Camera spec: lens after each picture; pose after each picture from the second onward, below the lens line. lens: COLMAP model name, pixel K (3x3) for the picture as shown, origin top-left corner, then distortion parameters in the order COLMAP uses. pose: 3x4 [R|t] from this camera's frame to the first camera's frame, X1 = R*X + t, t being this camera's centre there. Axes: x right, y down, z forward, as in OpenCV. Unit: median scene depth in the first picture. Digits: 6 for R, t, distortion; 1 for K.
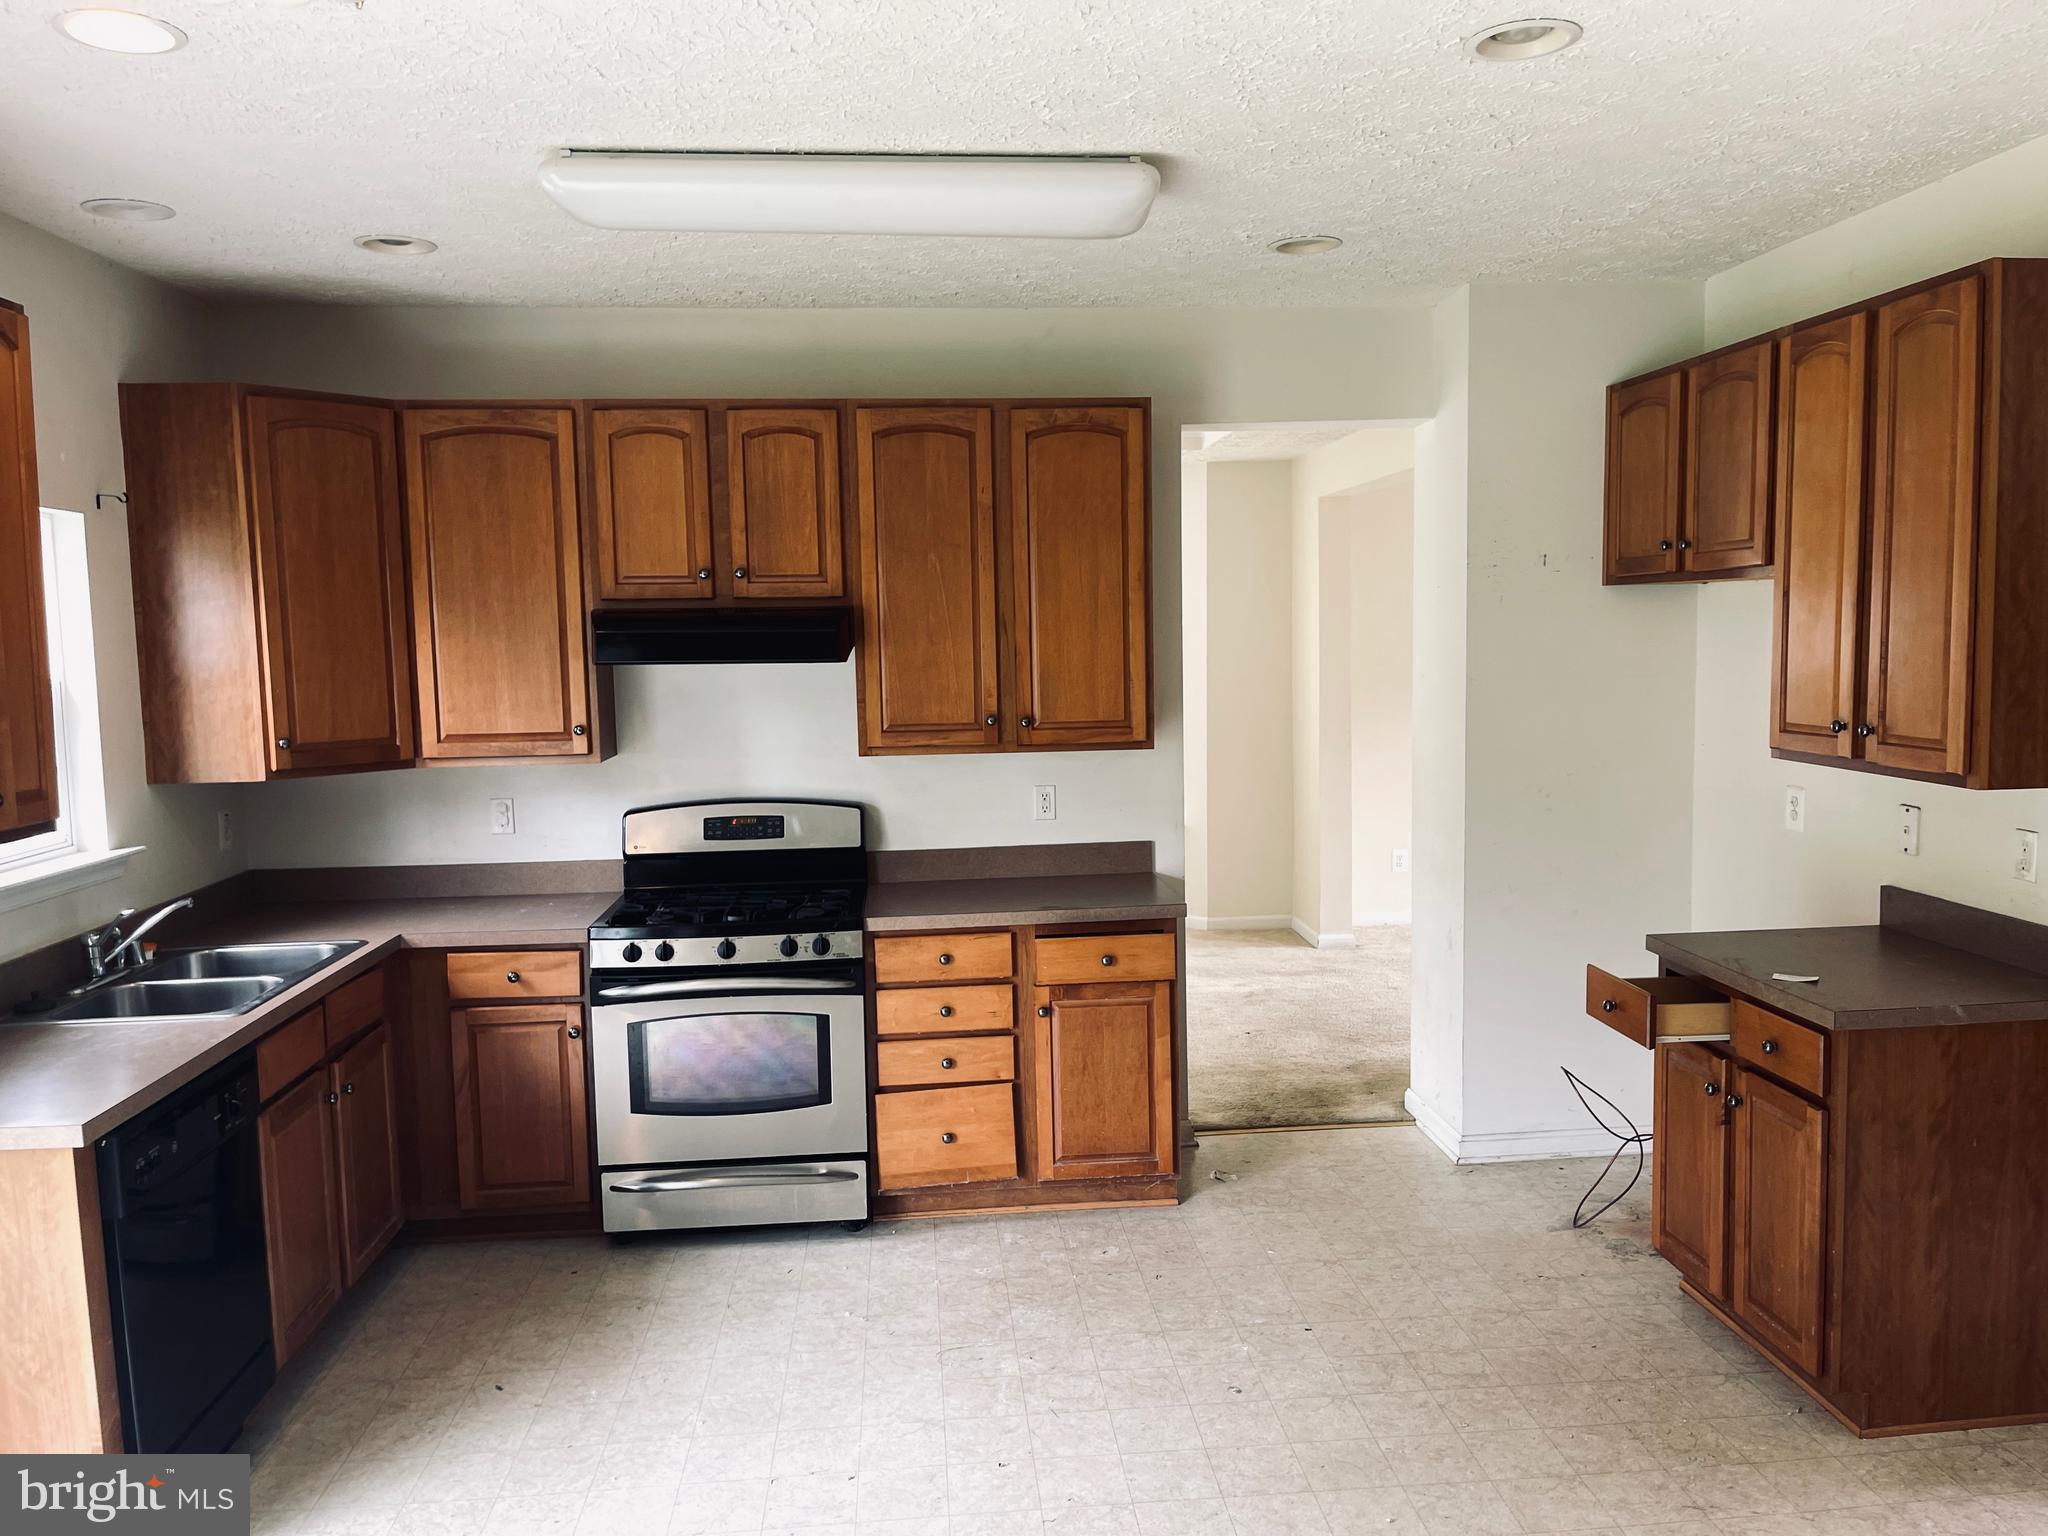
lens RADIAL K [[1554.7, 0, 1025.2], [0, 1554.7, 766.1], [0, 0, 1]] dist [0.004541, -0.002071]
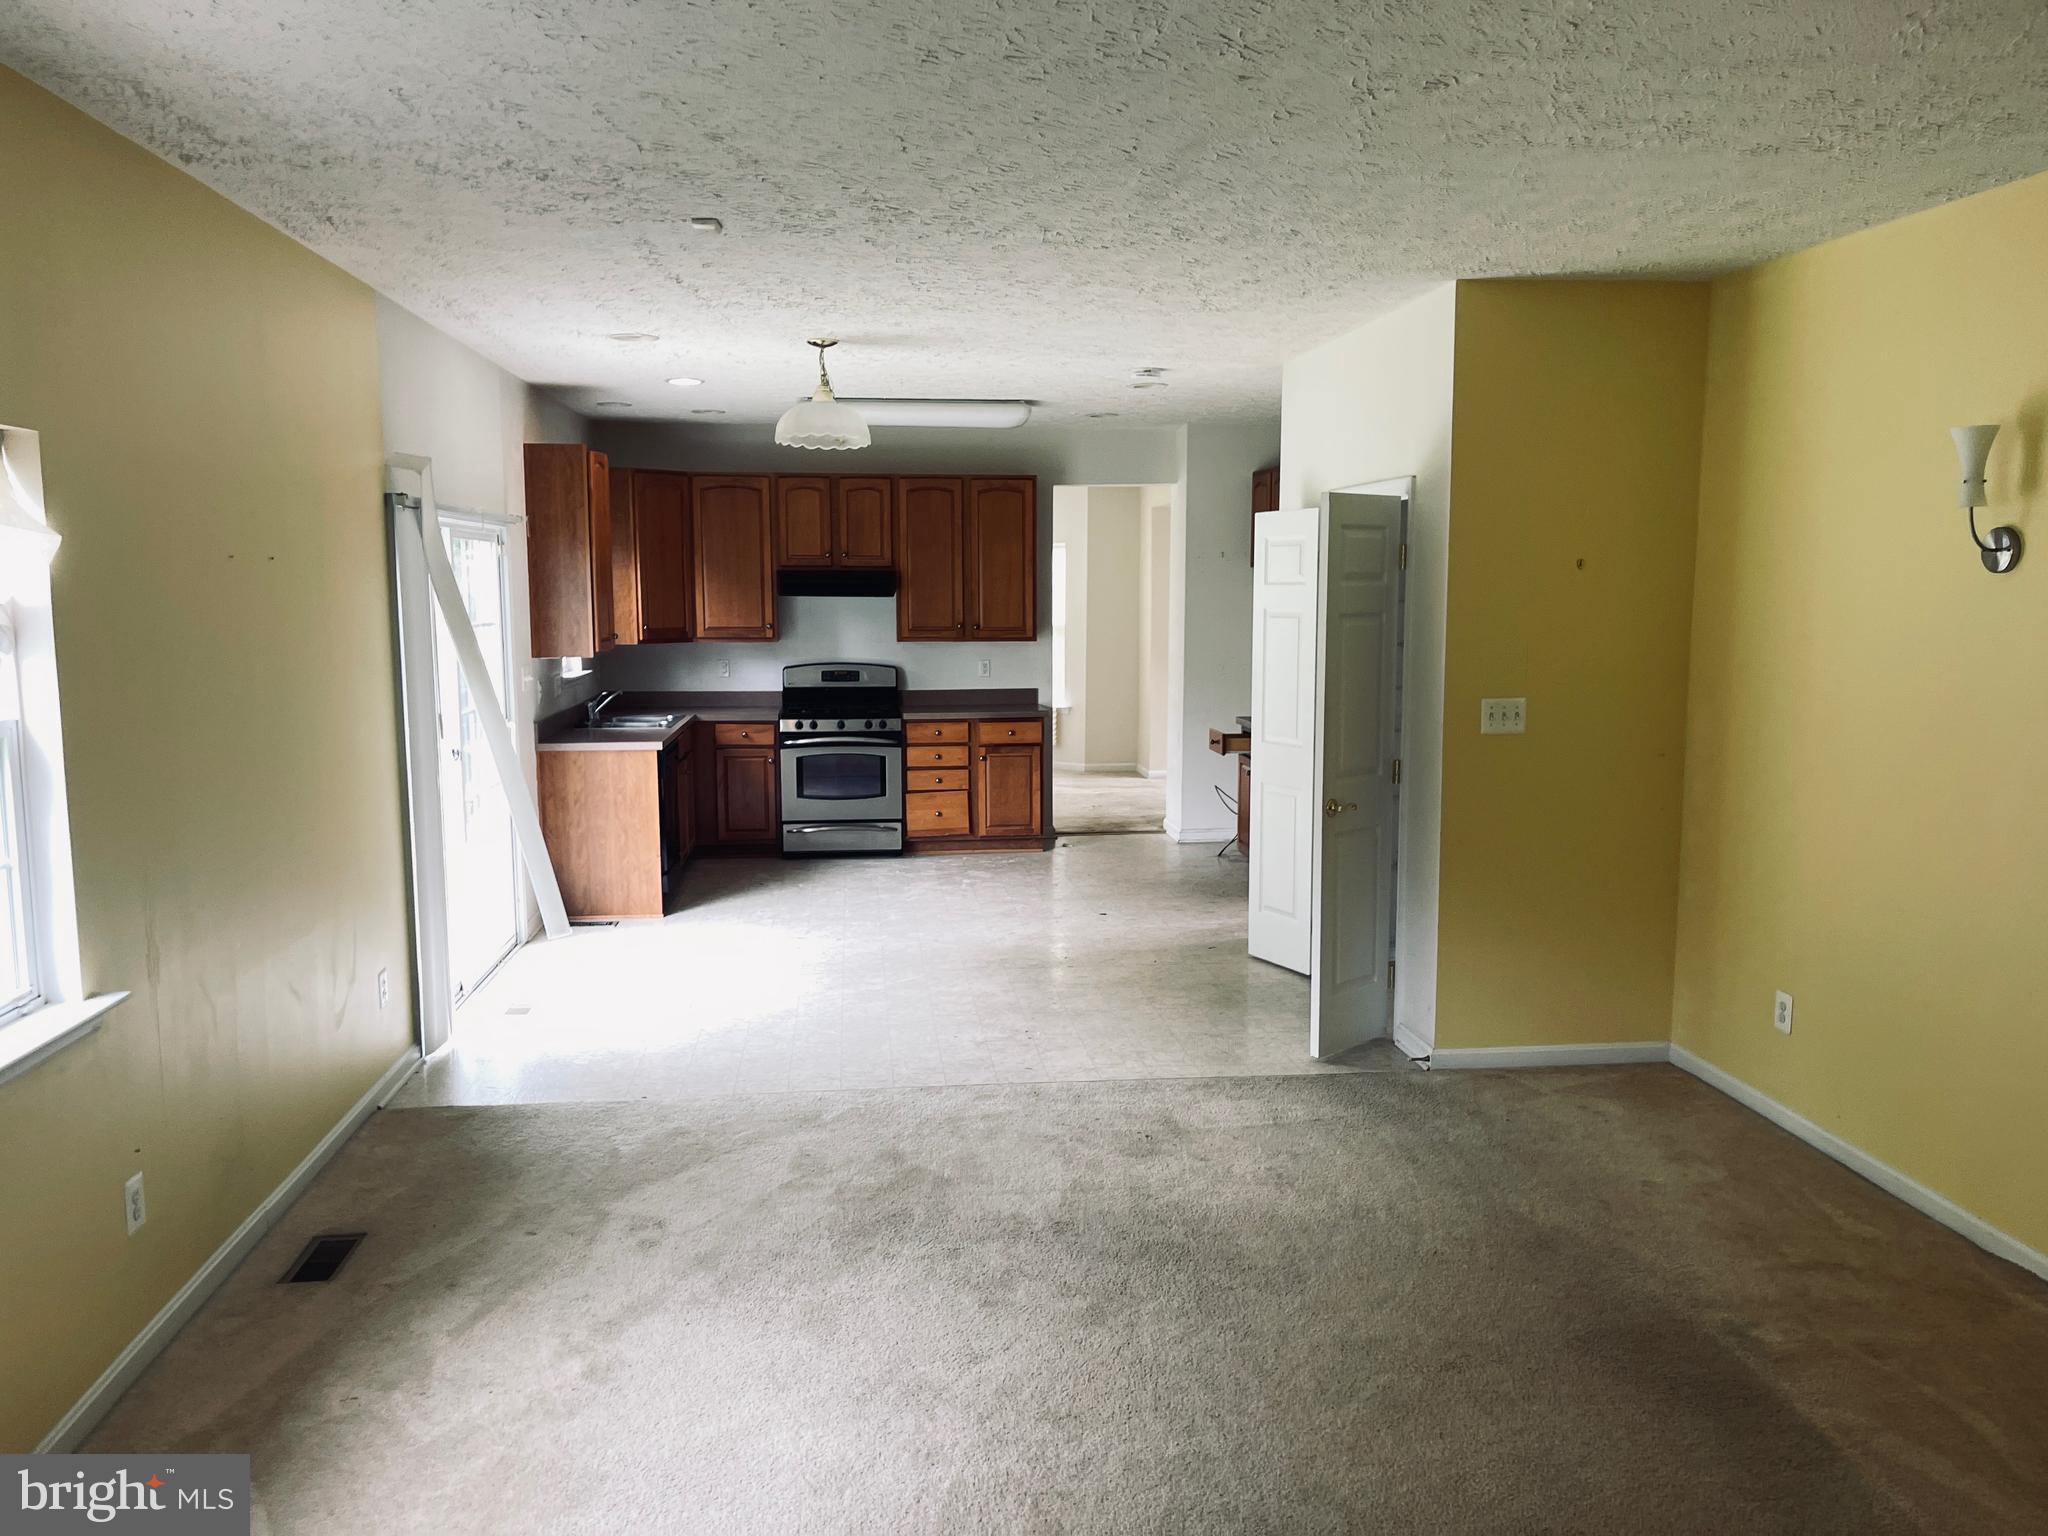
lens RADIAL K [[1554.7, 0, 1023.6], [0, 1554.7, 775.0], [0, 0, 1]] dist [0.004541, -0.002071]
pose [[0.999277, 0.014318, 0.035234, -0.007423], [-0.015531, 0.999288, 0.034390, 0.104756], [-0.034717, -0.034912, 0.998787, -1.188166]]
